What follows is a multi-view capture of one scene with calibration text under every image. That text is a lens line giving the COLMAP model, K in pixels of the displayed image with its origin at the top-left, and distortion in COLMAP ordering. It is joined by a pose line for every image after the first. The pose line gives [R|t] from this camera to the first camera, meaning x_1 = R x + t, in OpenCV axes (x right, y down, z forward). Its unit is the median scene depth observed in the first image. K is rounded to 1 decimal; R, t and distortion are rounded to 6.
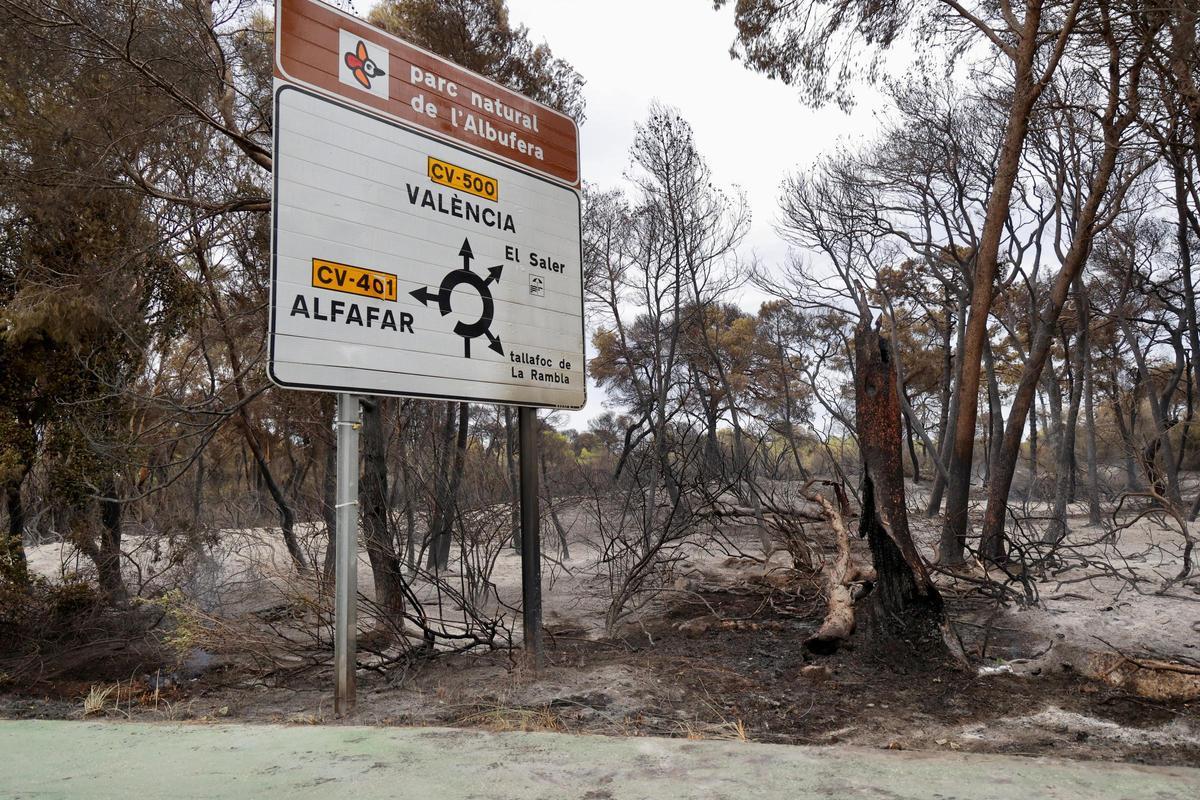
lens RADIAL K [[766.2, 0, 600.0], [0, 766.2, 400.0], [0, 0, 1]] dist [-0.006147, 0.000247]
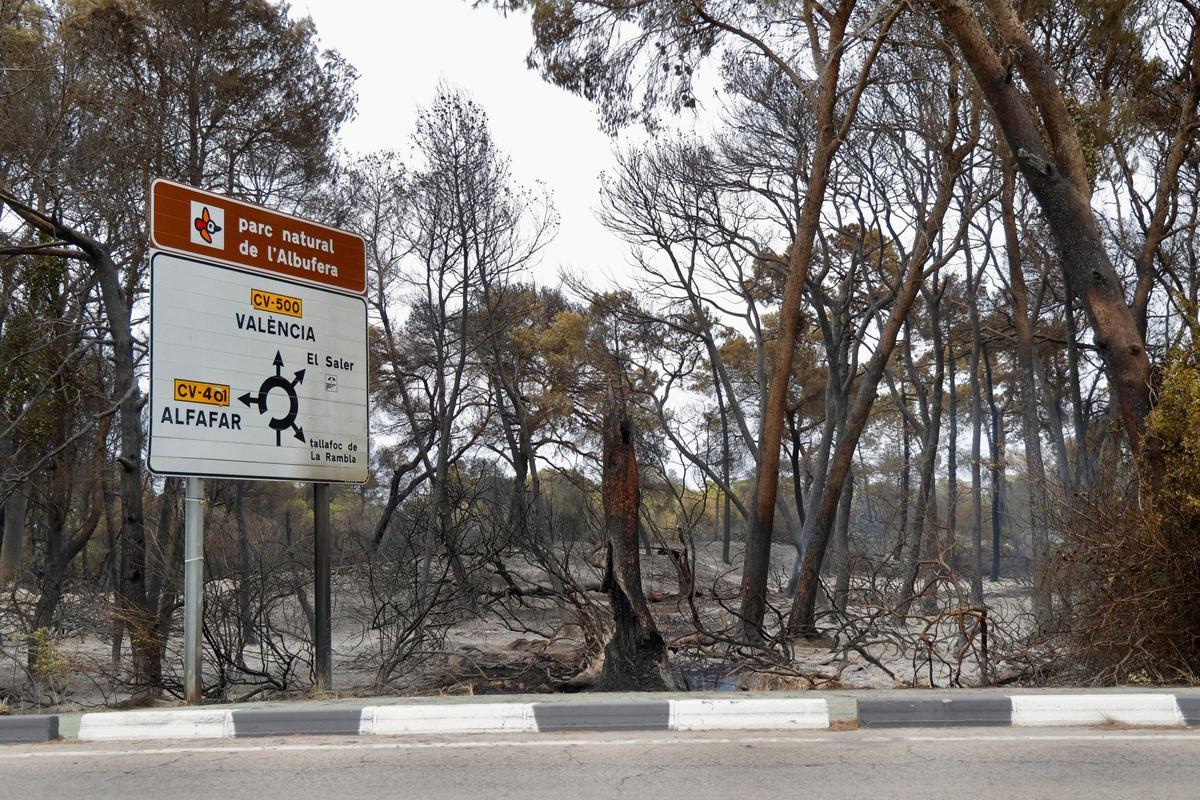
lens RADIAL K [[1291.5, 0, 600.0], [0, 1291.5, 400.0], [0, 0, 1]] dist [0.056769, 0.008985]
pose [[0.980986, 0.024814, 0.192487, -0.056346], [-0.022796, 0.999660, -0.012689, -0.101953], [-0.192736, 0.008059, 0.981218, -1.076575]]
